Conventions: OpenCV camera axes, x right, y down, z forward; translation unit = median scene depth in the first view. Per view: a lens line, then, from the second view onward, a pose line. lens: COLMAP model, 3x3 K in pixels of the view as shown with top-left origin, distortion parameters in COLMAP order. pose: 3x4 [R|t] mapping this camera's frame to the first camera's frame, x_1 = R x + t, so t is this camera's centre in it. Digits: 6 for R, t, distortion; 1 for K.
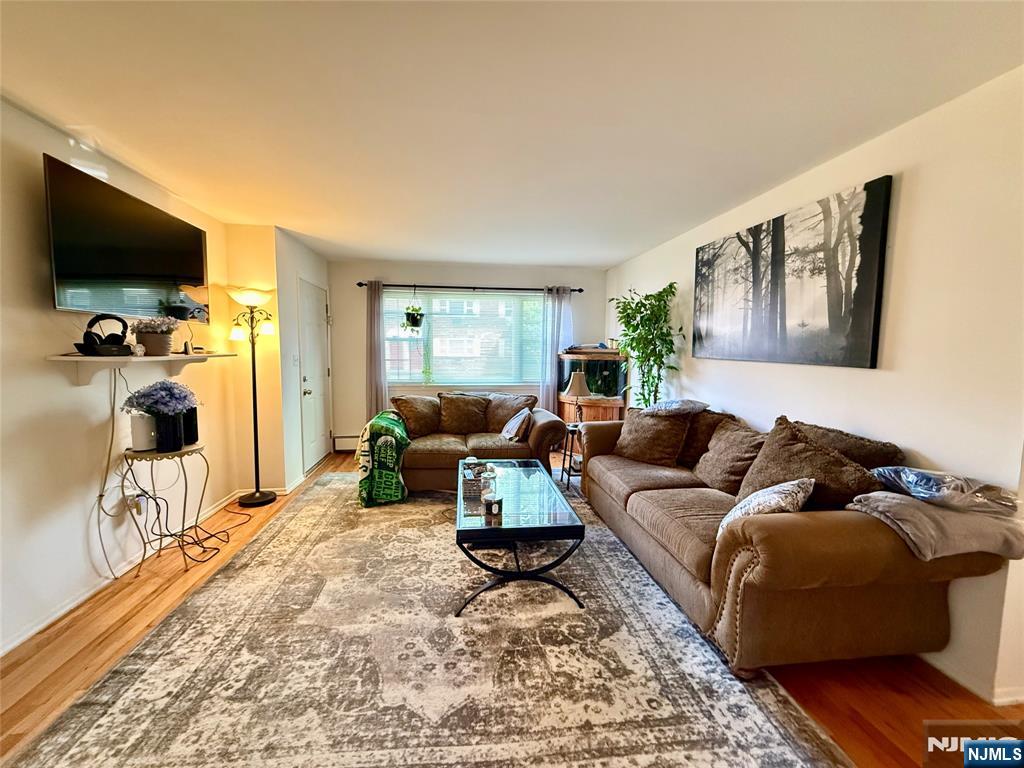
lens RADIAL K [[408.3, 0, 507.0], [0, 408.3, 383.8], [0, 0, 1]] dist [-0.000982, -0.000069]
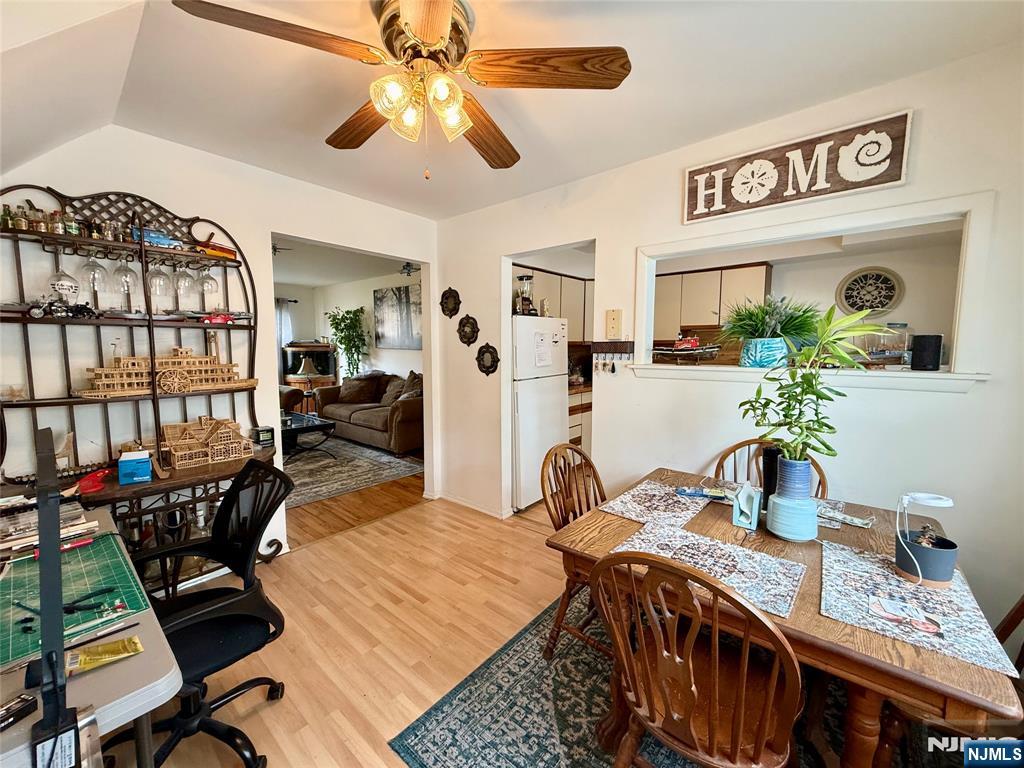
lens RADIAL K [[408.3, 0, 507.0], [0, 408.3, 383.8], [0, 0, 1]] dist [-0.000982, -0.000069]
pose [[0.742558, -0.072584, 0.665837, -0.365808], [0.060691, 0.997313, 0.041034, 0.060494], [-0.667026, 0.009941, 0.744968, -0.813530]]
